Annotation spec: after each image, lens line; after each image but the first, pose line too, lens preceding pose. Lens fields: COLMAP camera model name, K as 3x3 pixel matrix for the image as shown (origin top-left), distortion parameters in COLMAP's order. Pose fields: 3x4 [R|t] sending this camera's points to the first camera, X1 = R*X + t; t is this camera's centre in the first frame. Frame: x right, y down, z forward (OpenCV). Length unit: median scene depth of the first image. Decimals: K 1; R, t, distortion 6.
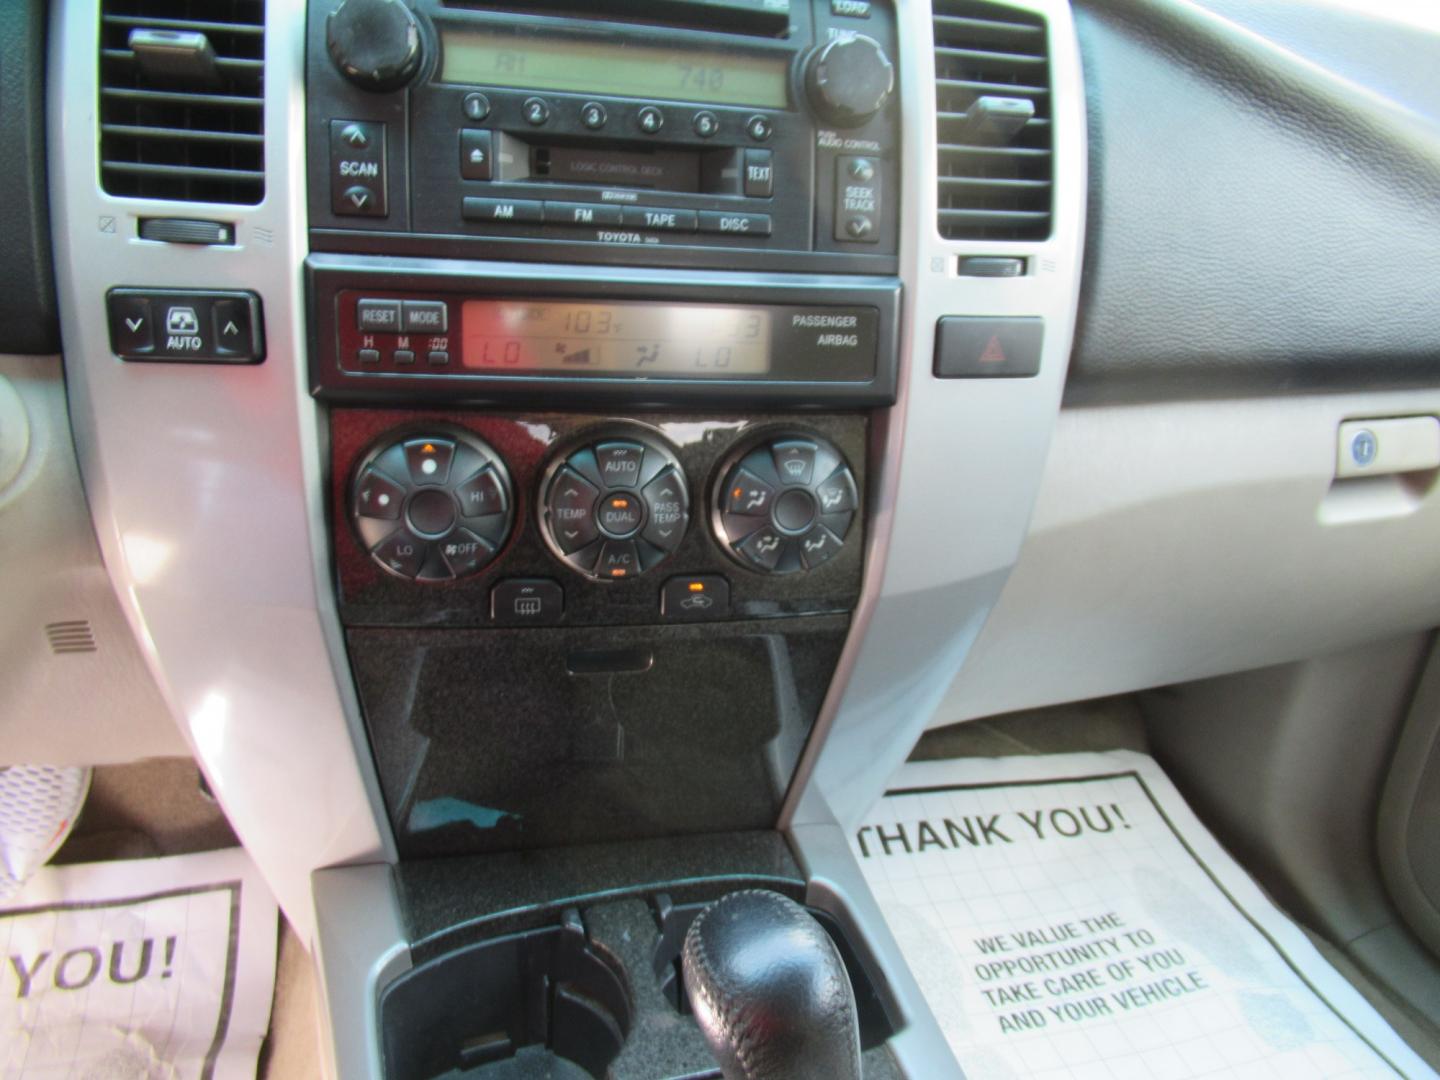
lens RADIAL K [[1054.3, 0, 720.0], [0, 1054.3, 540.0], [0, 0, 1]] dist [-0.013838, 0.008235]
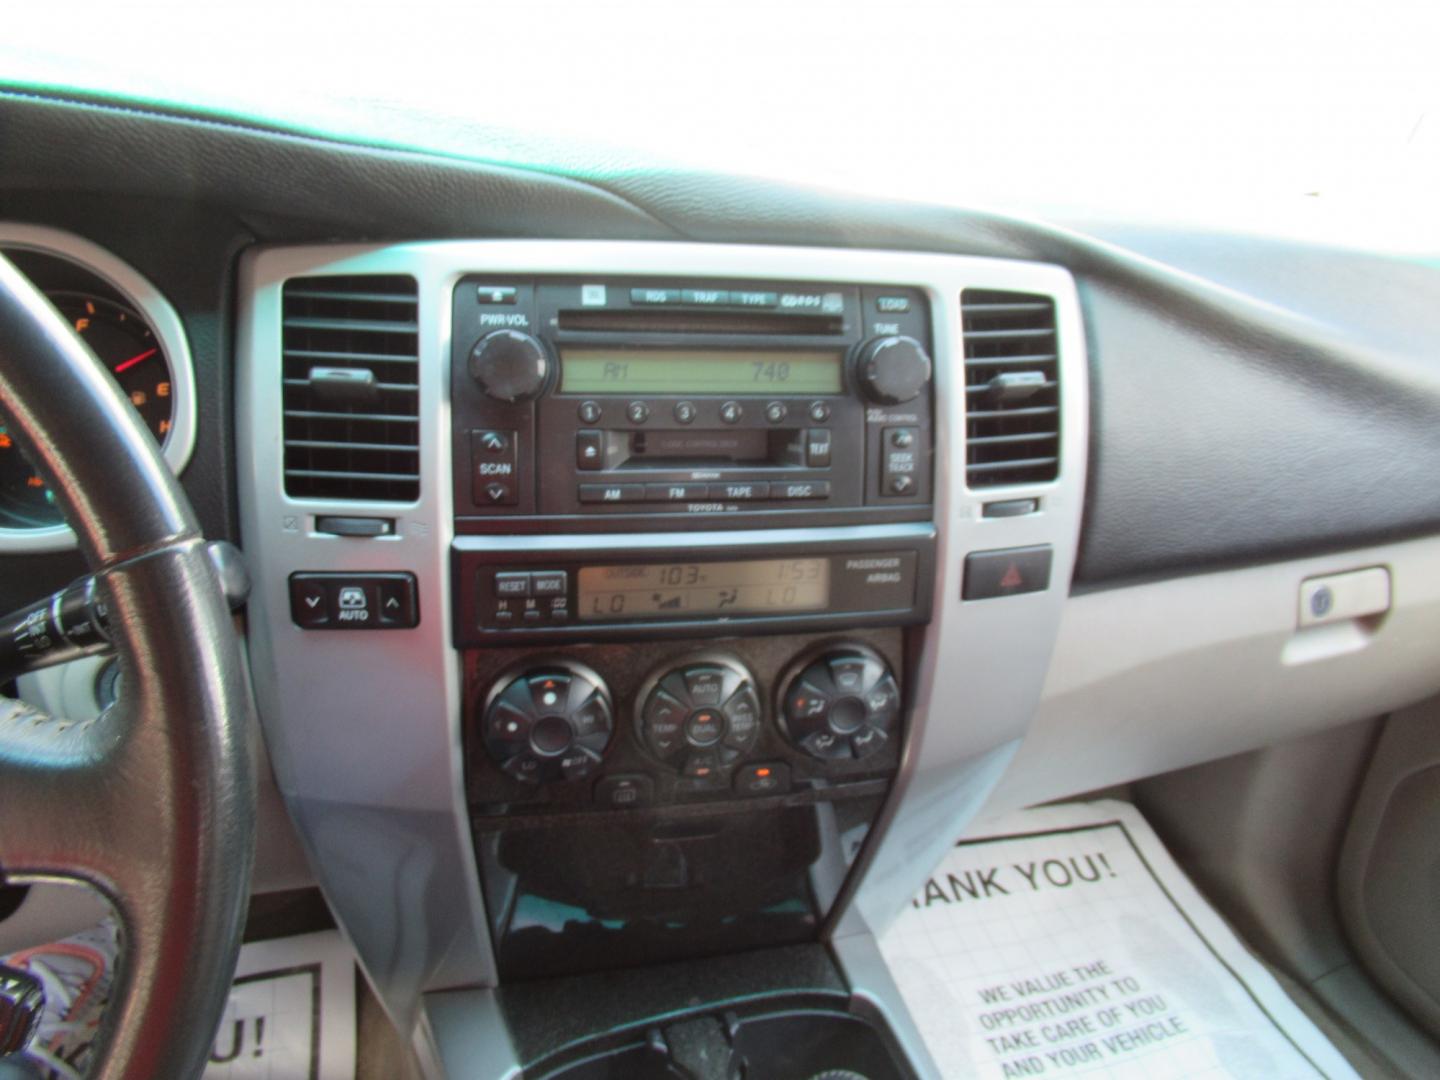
lens RADIAL K [[1054.3, 0, 720.0], [0, 1054.3, 540.0], [0, 0, 1]] dist [-0.013838, 0.008235]
pose [[0.999668, -0.014592, 0.021220, -0.097461], [0.014102, 0.999634, 0.023087, -0.257213], [-0.021549, -0.022780, 0.999508, -0.190753]]
